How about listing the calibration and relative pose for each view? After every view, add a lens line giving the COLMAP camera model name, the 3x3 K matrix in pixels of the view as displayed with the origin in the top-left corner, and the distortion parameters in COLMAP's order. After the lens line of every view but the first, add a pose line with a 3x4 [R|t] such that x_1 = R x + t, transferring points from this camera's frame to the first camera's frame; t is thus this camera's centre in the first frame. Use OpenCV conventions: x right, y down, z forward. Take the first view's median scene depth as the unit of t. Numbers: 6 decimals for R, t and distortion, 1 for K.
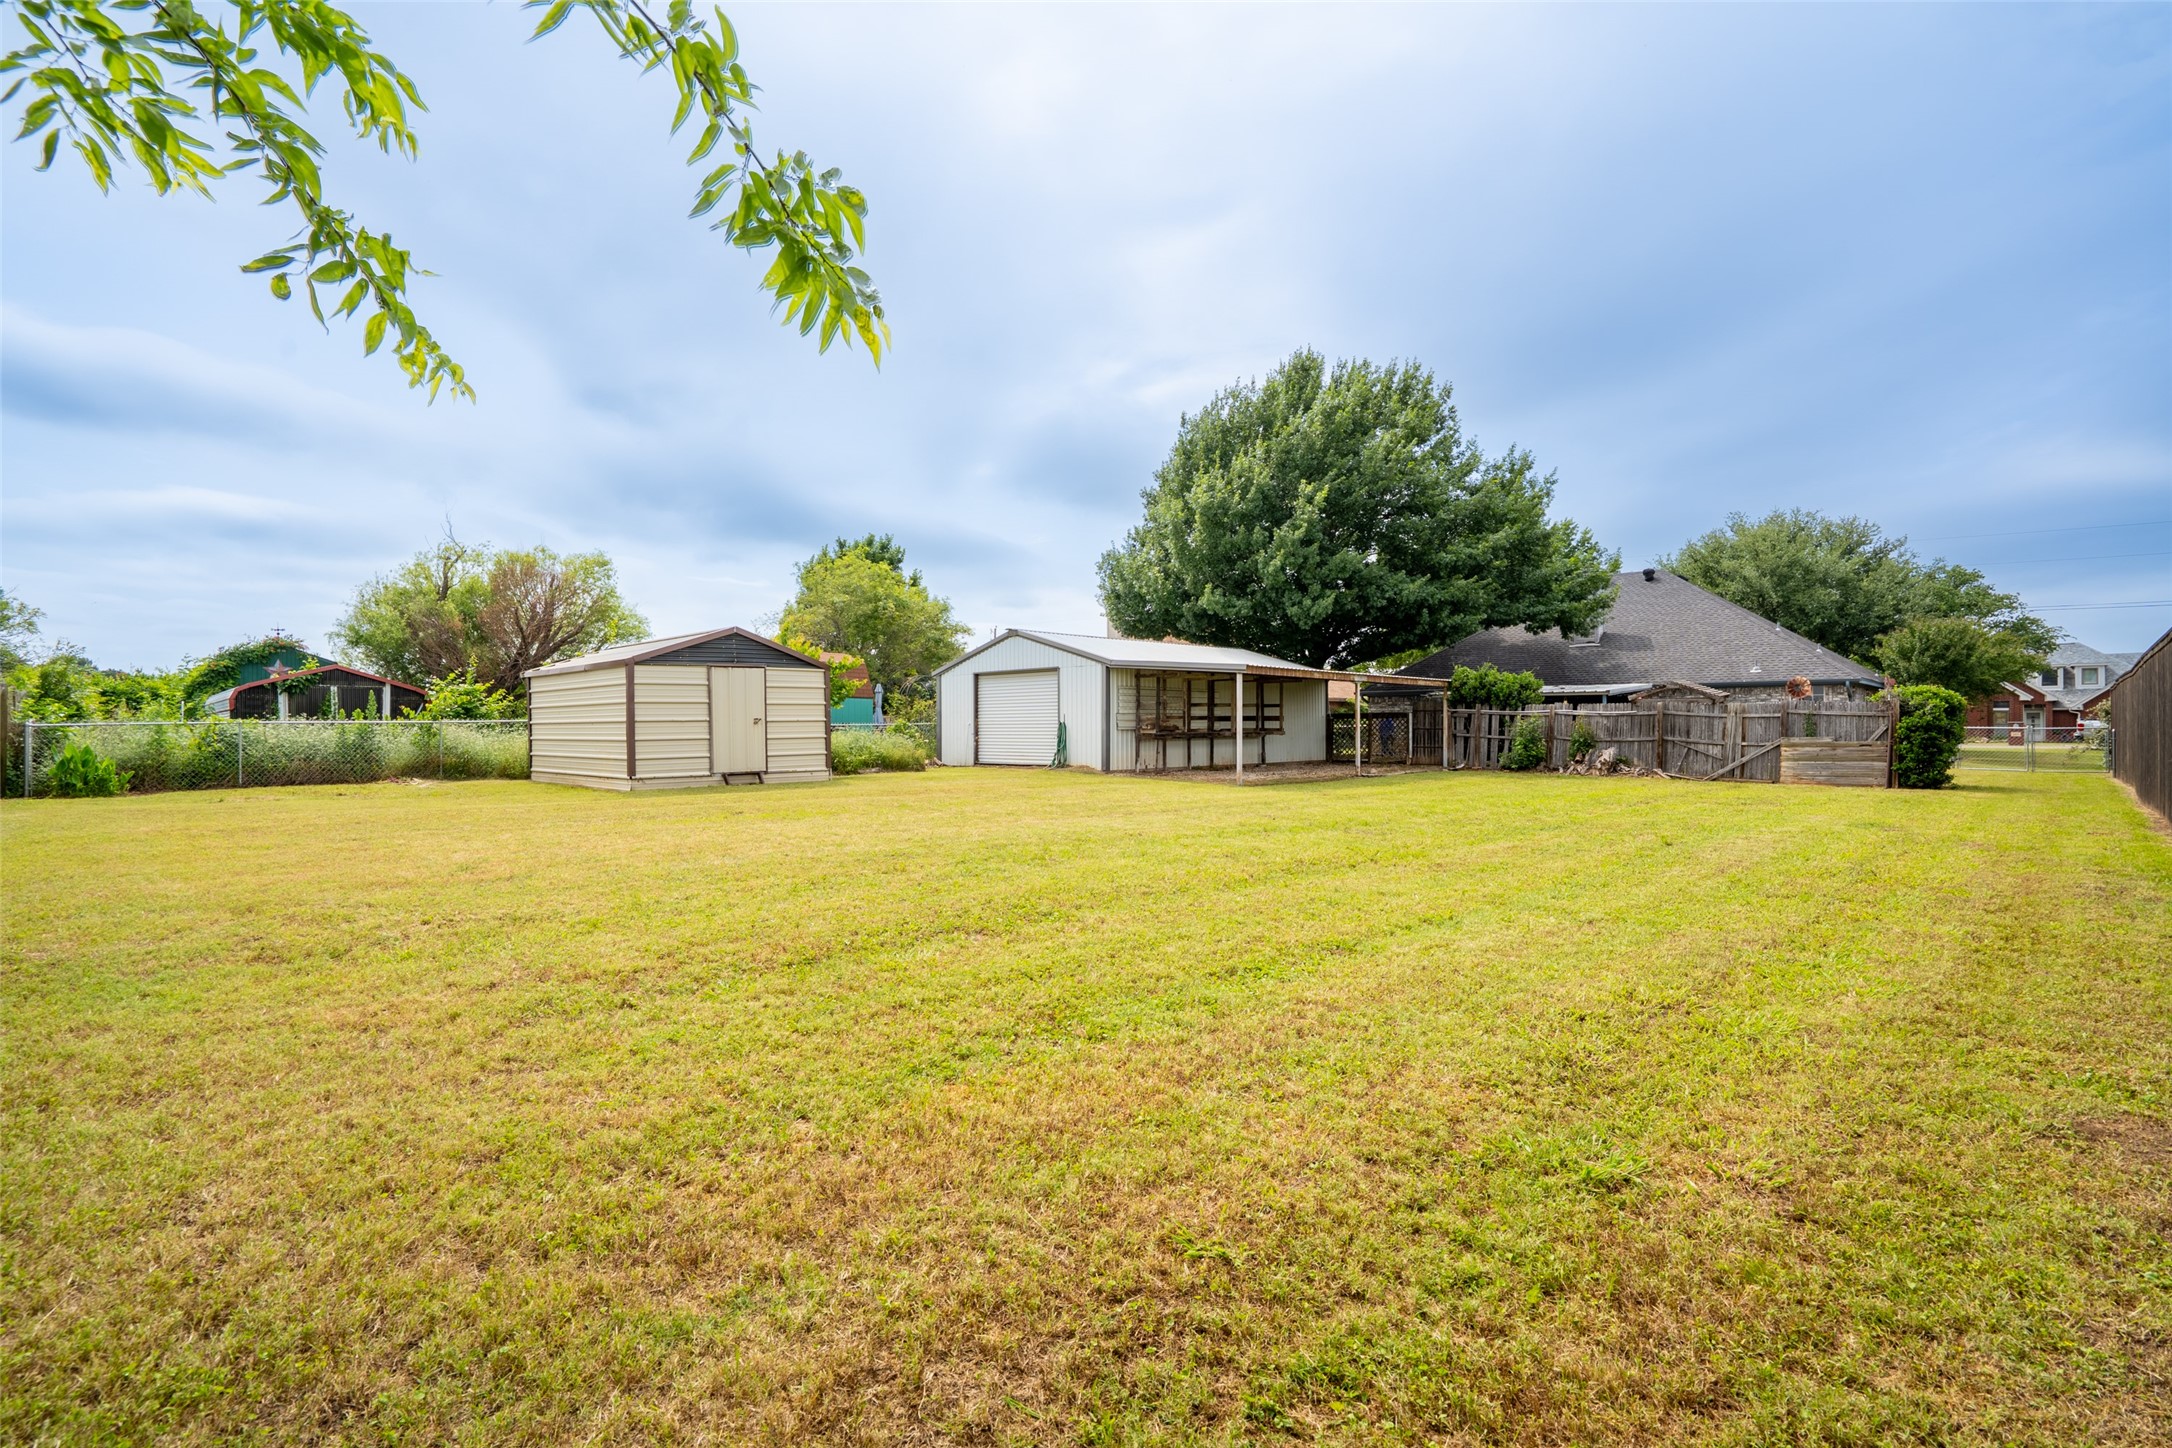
lens RADIAL K [[1019.6, 0, 1055.5], [0, 1019.6, 732.0], [0, 0, 1]] dist [-0.002171, -0.000236]
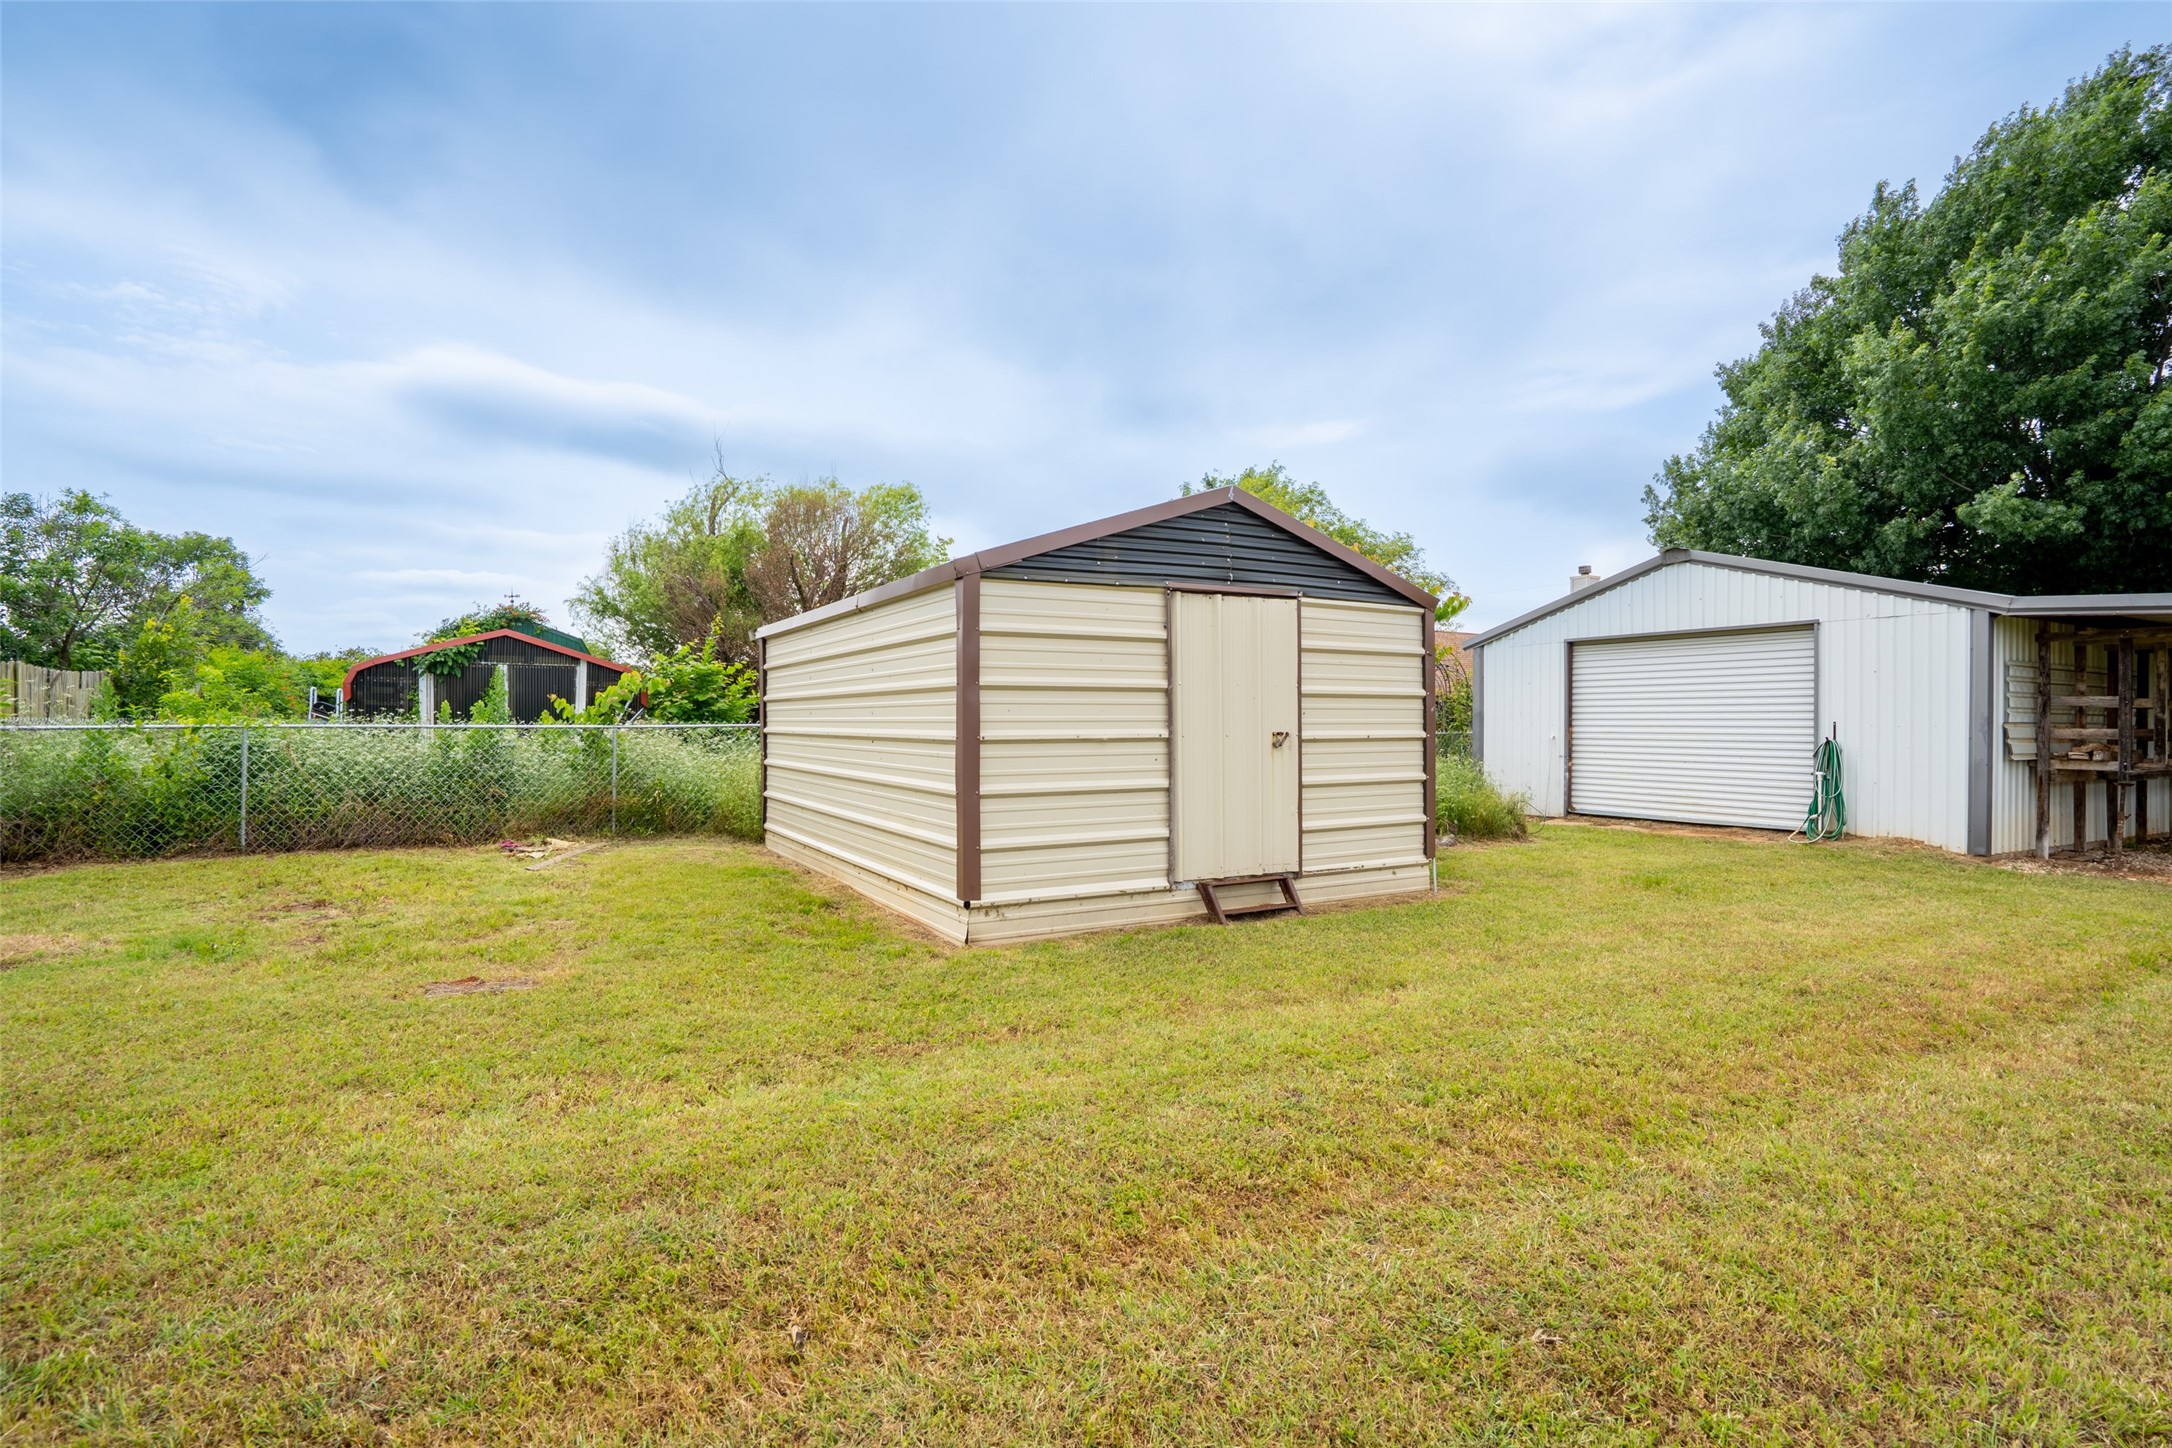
lens RADIAL K [[1005.8, 0, 1086.8], [0, 1005.8, 728.8], [0, 0, 1]] dist [-0.070306, 0.027244]
pose [[0.970251, 0.013233, -0.241739, -0.221271], [-0.013017, 0.999912, 0.002492, -0.011769], [0.241751, 0.000729, 0.970338, 0.507627]]
